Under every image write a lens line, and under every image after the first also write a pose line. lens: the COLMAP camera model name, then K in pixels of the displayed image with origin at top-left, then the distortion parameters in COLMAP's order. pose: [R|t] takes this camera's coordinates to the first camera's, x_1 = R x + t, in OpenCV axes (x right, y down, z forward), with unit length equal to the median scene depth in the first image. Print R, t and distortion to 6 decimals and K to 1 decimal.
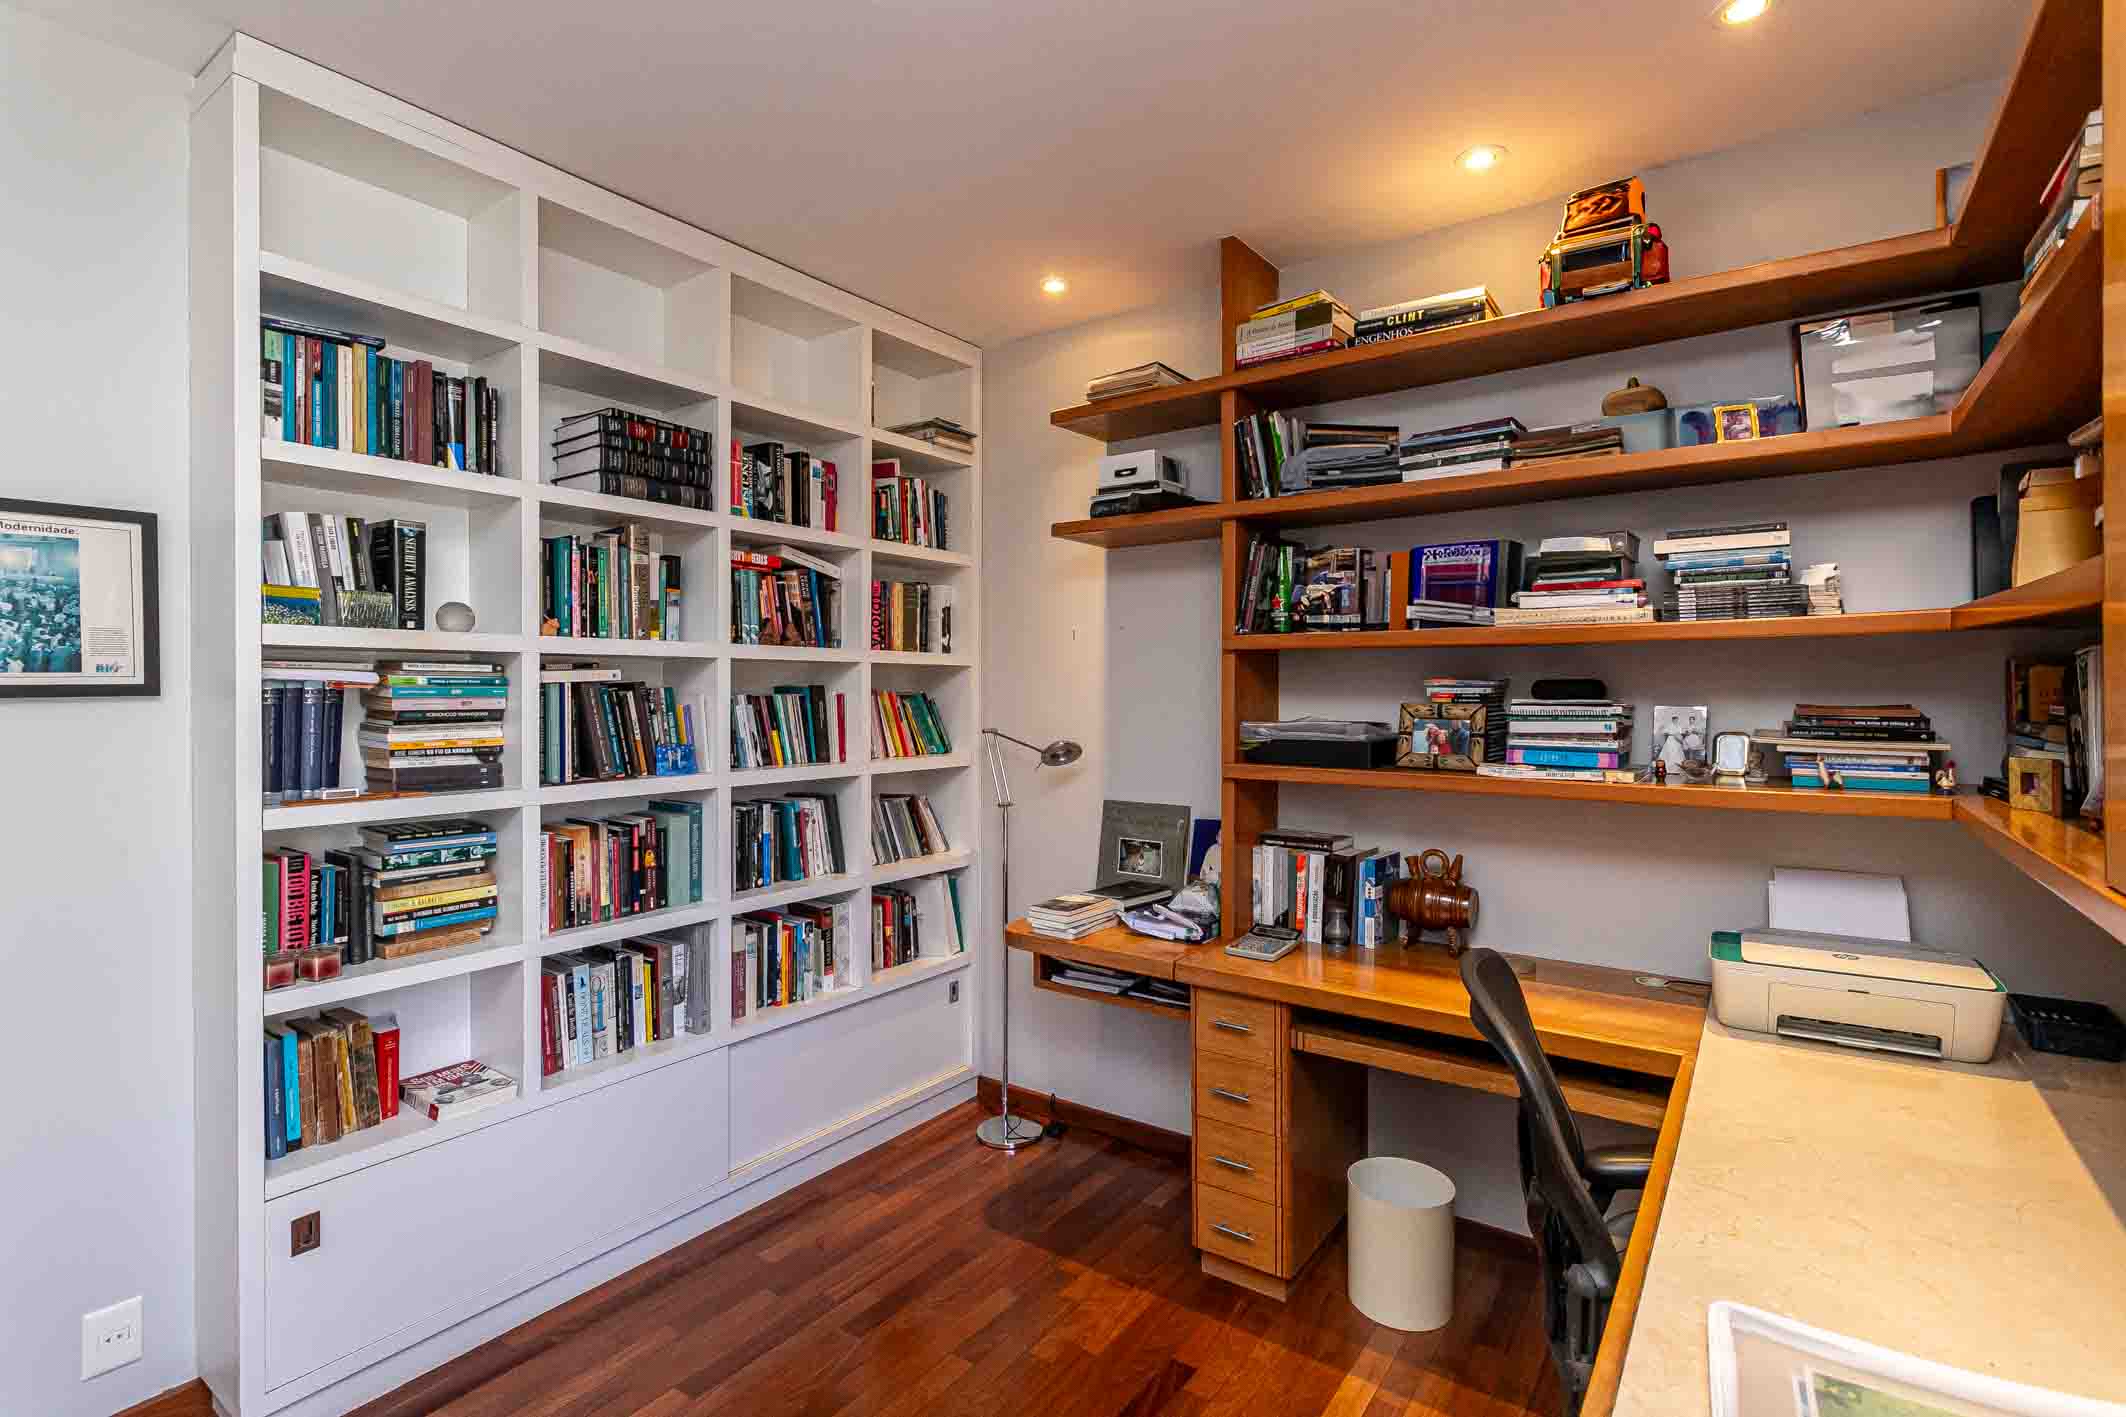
lens RADIAL K [[1001.8, 0, 1058.5], [0, 1001.8, 699.5], [0, 0, 1]] dist [-0.002432, 0.001082]
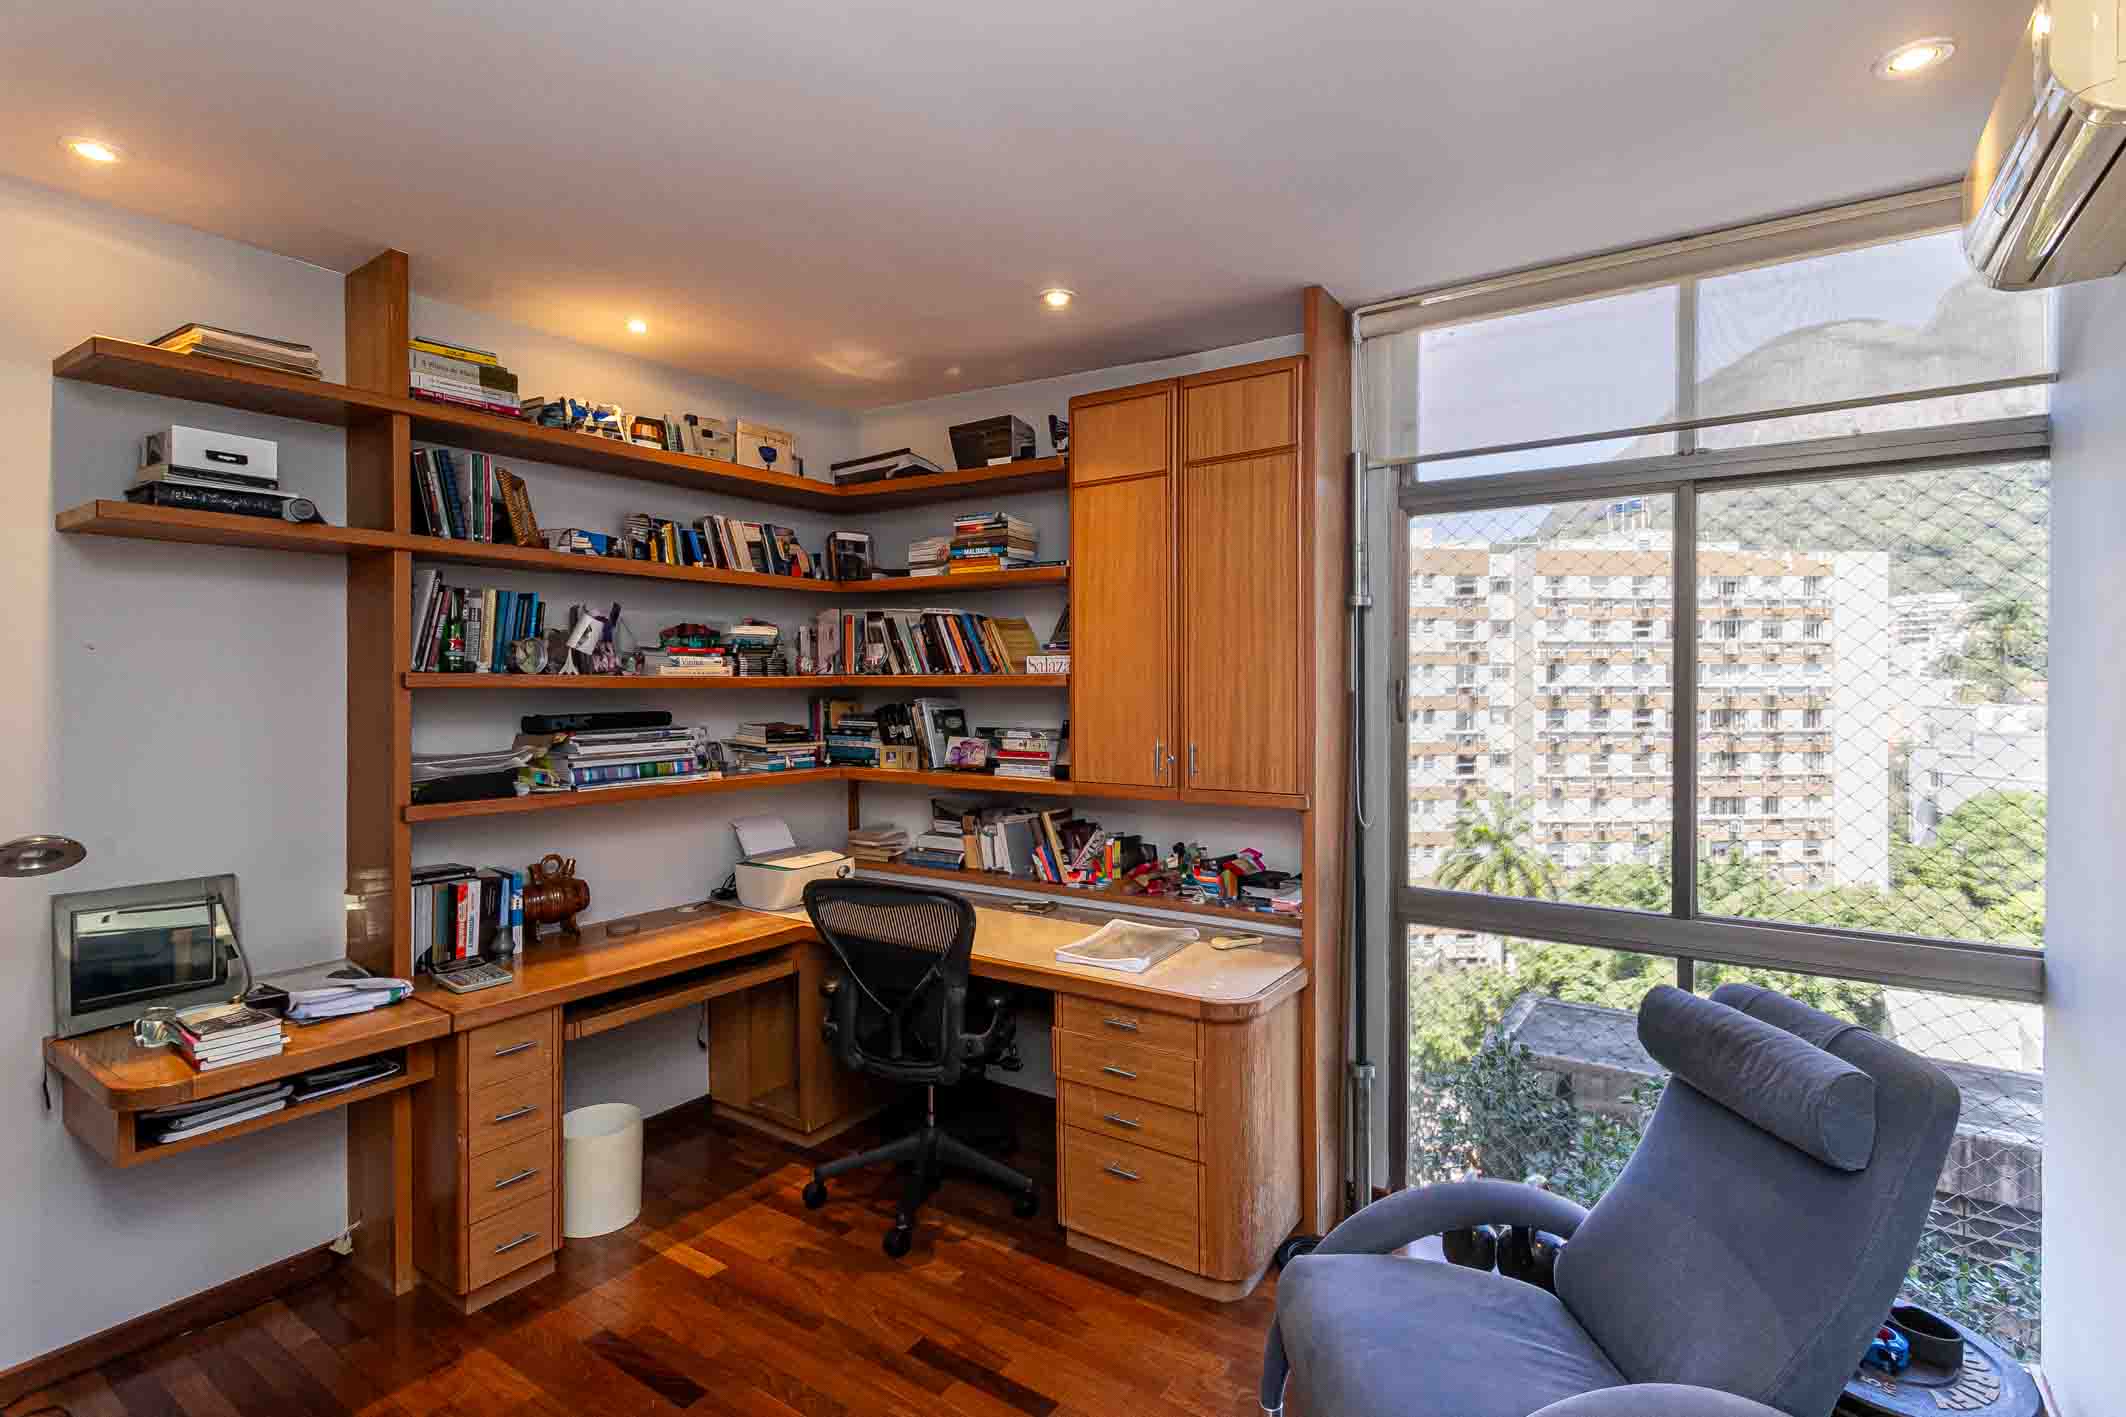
lens RADIAL K [[1028.9, 0, 1066.8], [0, 1028.9, 696.3], [0, 0, 1]] dist [-0.004940, -0.000417]
pose [[-0.032799, -0.011917, 0.999391, -0.866135], [0.008265, 0.999891, 0.012195, -0.049967], [-0.999428, 0.008660, -0.032697, 0.423062]]
